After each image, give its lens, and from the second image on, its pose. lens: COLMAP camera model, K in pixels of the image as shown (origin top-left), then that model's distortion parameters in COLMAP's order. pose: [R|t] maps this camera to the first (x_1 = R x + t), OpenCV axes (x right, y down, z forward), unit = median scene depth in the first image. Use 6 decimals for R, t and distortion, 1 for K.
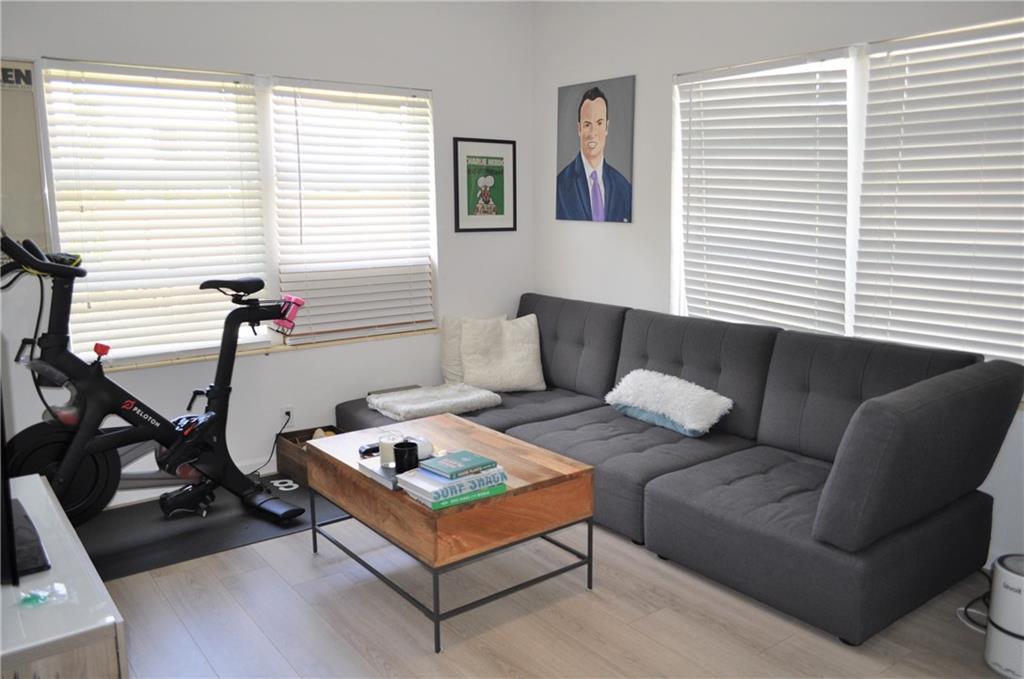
lens RADIAL K [[797.4, 0, 508.8], [0, 797.4, 338.8], [0, 0, 1]] dist [-0.009557, 0.002033]
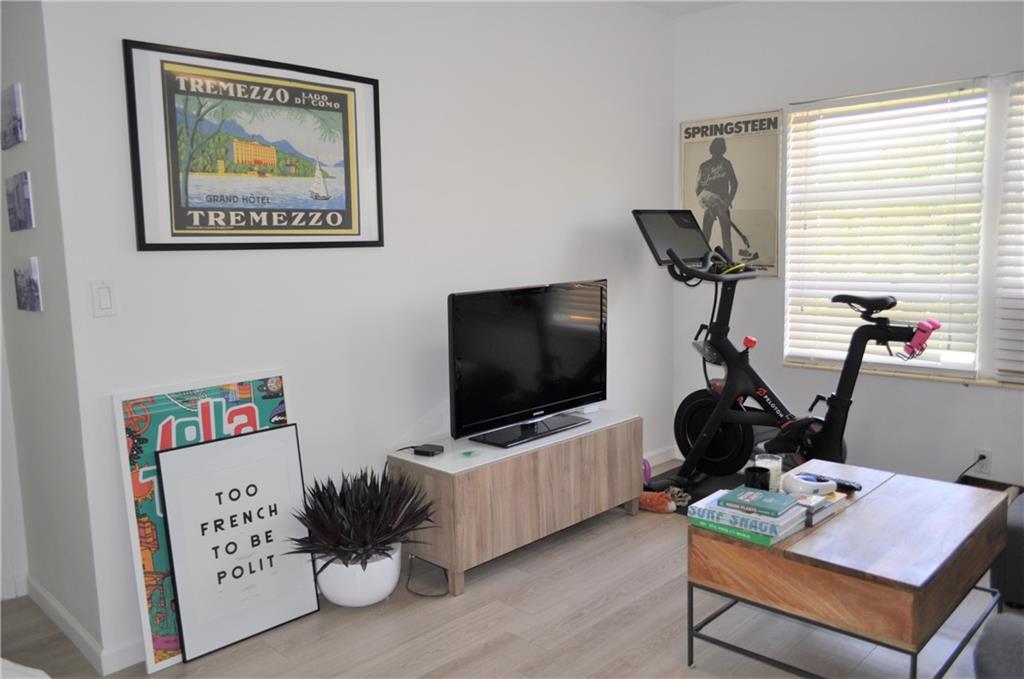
lens RADIAL K [[797.4, 0, 508.8], [0, 797.4, 338.8], [0, 0, 1]] dist [-0.009557, 0.002033]
pose [[0.150973, 0.130985, -0.979822, 0.582584], [-0.141681, 0.983816, 0.109688, -0.067862], [0.978332, 0.122263, 0.167088, 0.396659]]
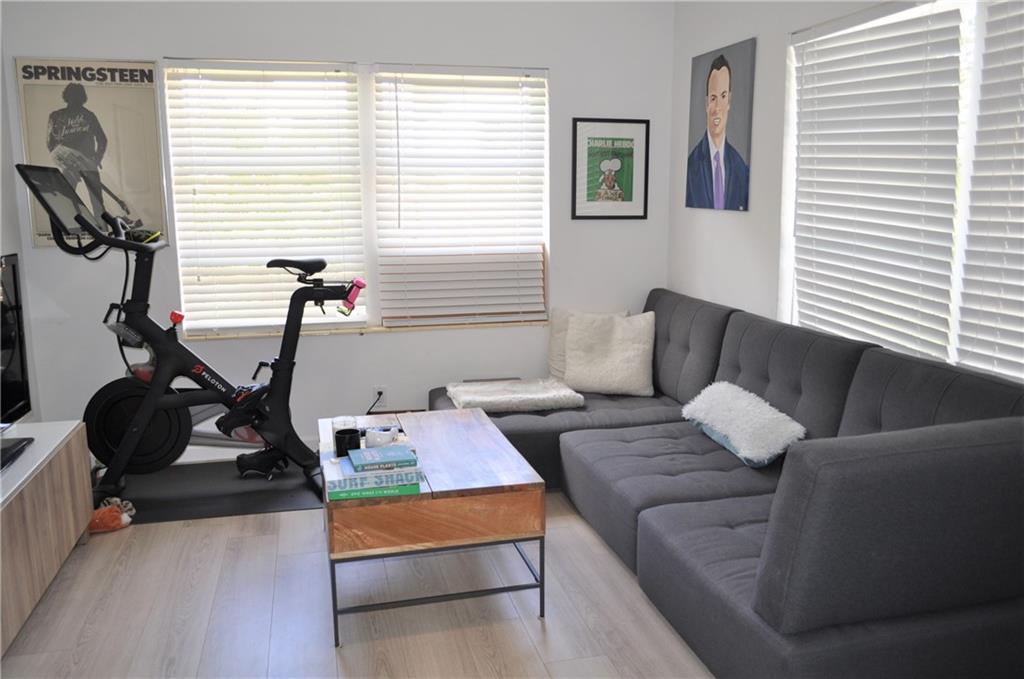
lens RADIAL K [[819.2, 0, 505.1], [0, 819.2, 339.0], [0, 0, 1]] dist [-0.004945, 0.000446]
pose [[0.918635, 0.072058, -0.388480, 0.331132], [-0.068780, 0.997381, 0.022357, -0.012823], [0.389074, 0.006181, 0.921186, 0.110870]]
